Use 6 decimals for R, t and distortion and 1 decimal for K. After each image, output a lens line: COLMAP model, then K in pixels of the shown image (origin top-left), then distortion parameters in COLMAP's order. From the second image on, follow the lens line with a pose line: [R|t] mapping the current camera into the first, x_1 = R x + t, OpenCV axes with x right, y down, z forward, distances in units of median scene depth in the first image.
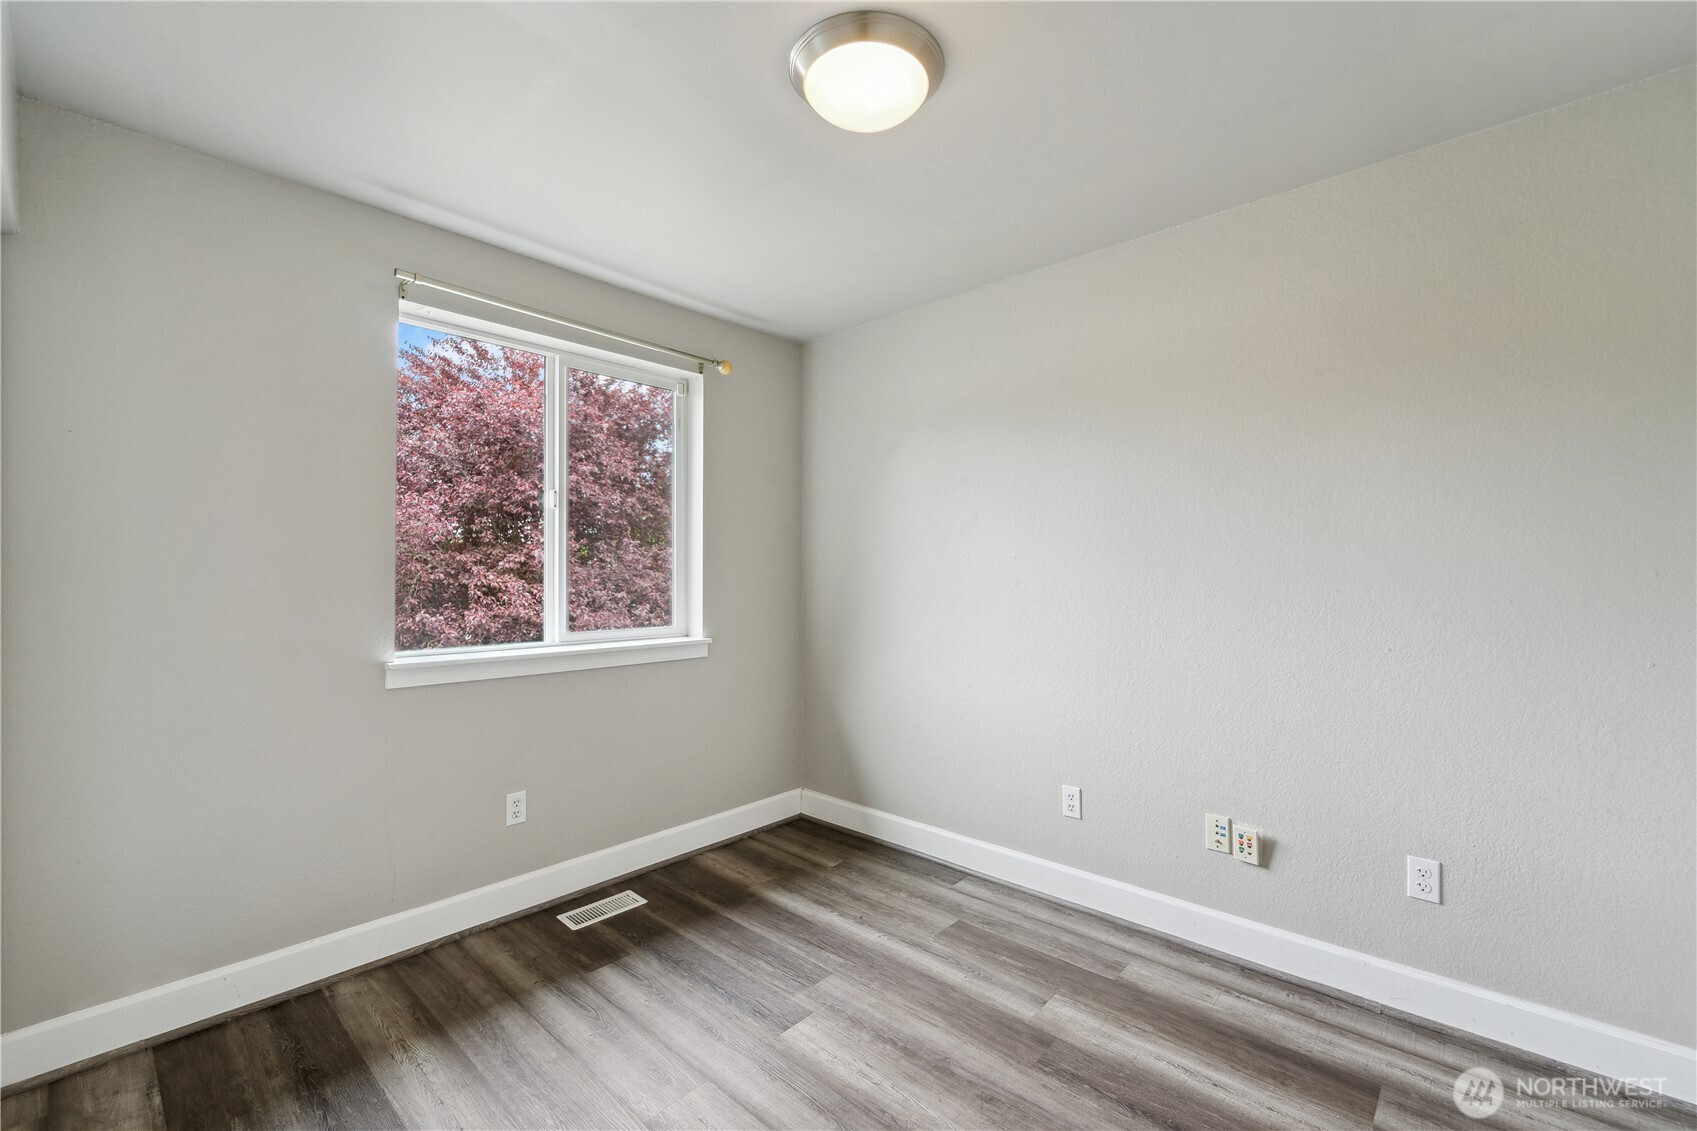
lens RADIAL K [[709.9, 0, 853.6], [0, 709.9, 572.7], [0, 0, 1]] dist [0.004650, 0.000842]
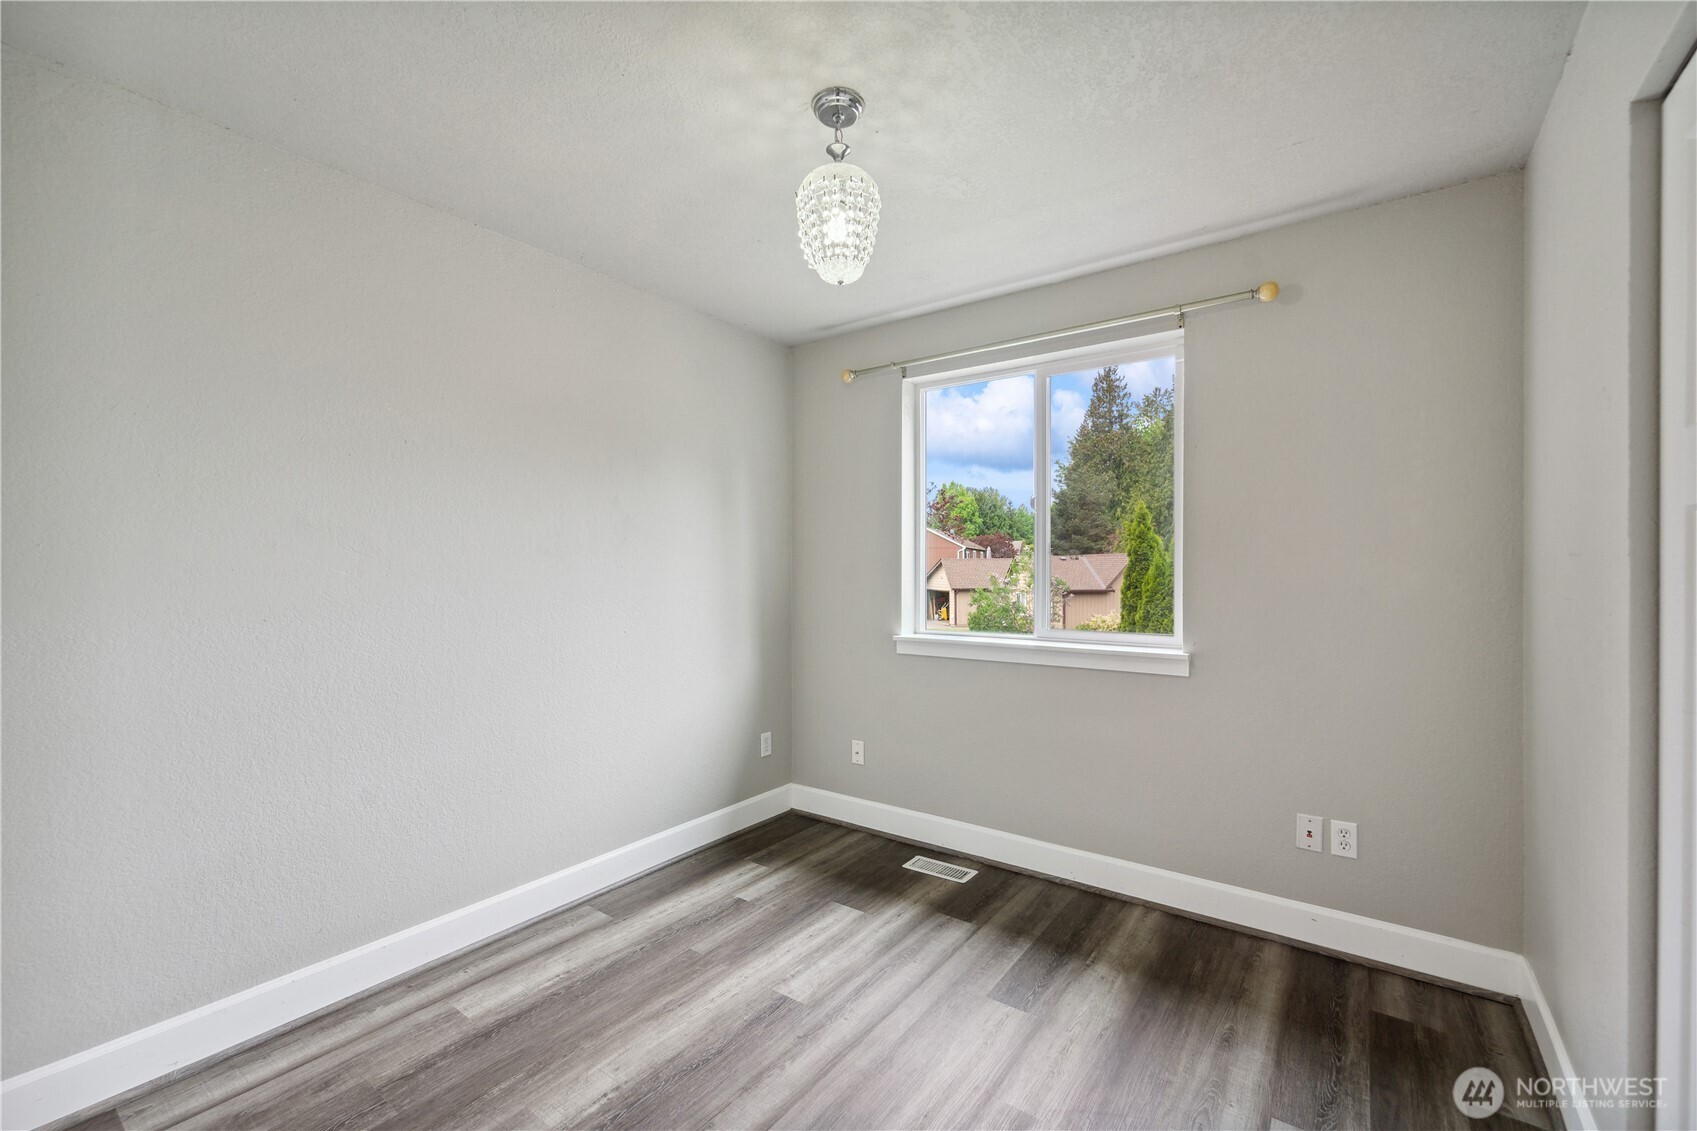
lens RADIAL K [[709.9, 0, 844.3], [0, 709.9, 573.4], [0, 0, 1]] dist [0.004650, 0.000842]
pose [[0.112865, 0.009434, -0.993566, 0.594510], [0.009793, 0.999896, 0.010607, -0.012267], [0.993562, -0.010927, 0.112761, 0.568778]]
